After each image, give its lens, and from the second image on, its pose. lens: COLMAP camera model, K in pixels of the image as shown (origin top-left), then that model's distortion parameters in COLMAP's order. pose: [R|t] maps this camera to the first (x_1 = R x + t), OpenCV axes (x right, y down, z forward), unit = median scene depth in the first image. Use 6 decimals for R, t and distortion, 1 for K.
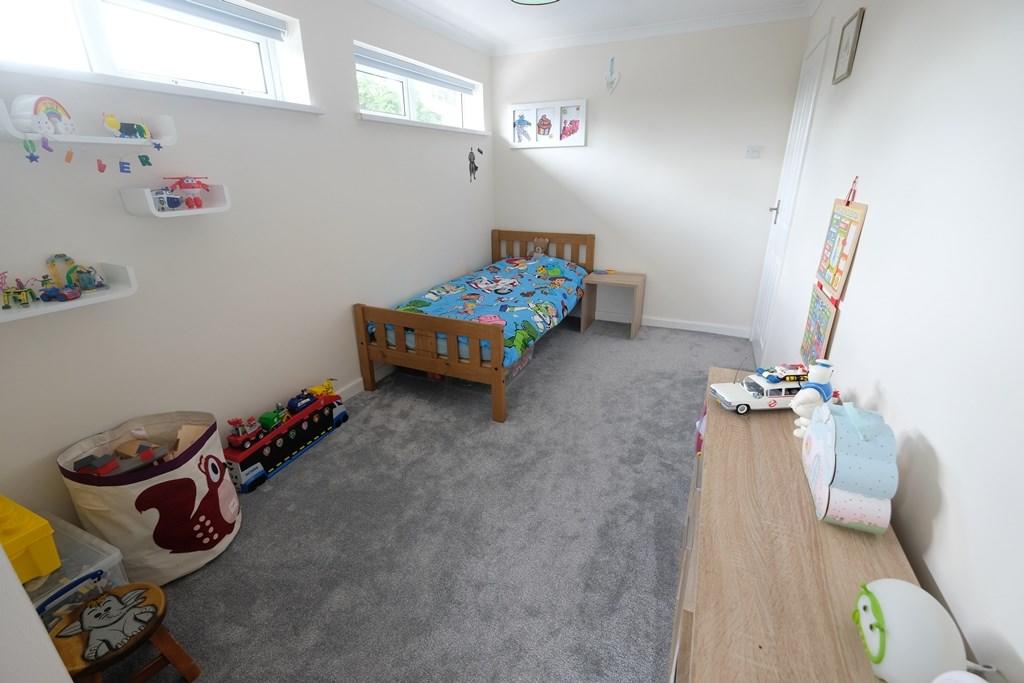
lens RADIAL K [[447.7, 0, 512.3], [0, 447.7, 337.9], [0, 0, 1]] dist [-0.011738, 0.000405]
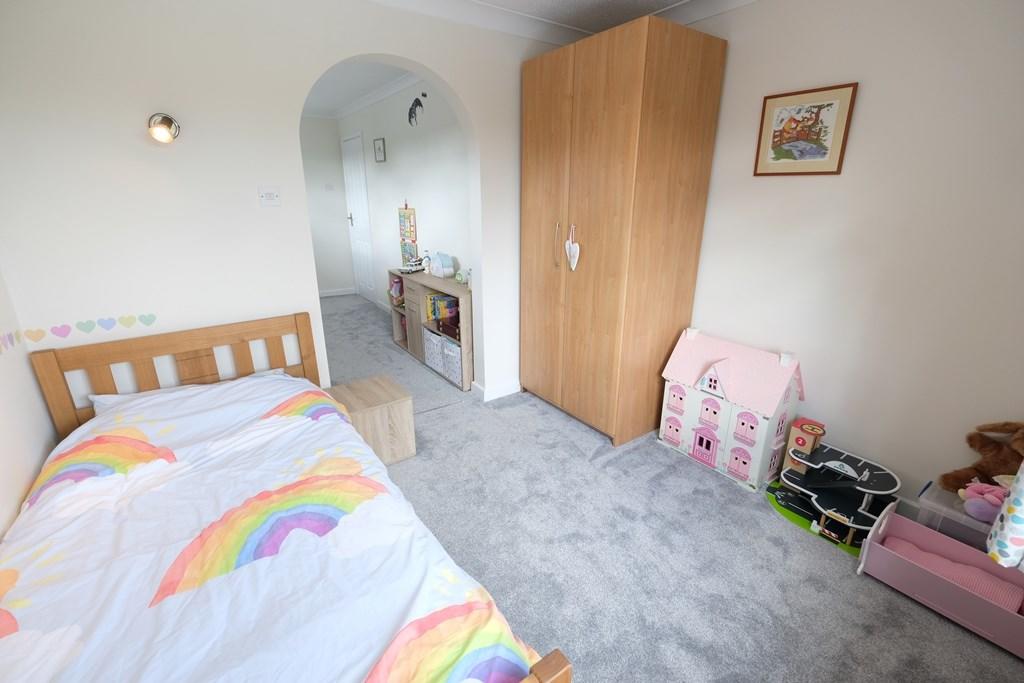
lens RADIAL K [[447.7, 0, 513.4], [0, 447.7, 338.6], [0, 0, 1]] dist [-0.011738, 0.000405]
pose [[0.527438, -0.258472, 0.809322, -1.215216], [0.296488, 0.948708, 0.109765, 0.325000], [-0.796181, 0.182060, 0.577018, -0.906416]]
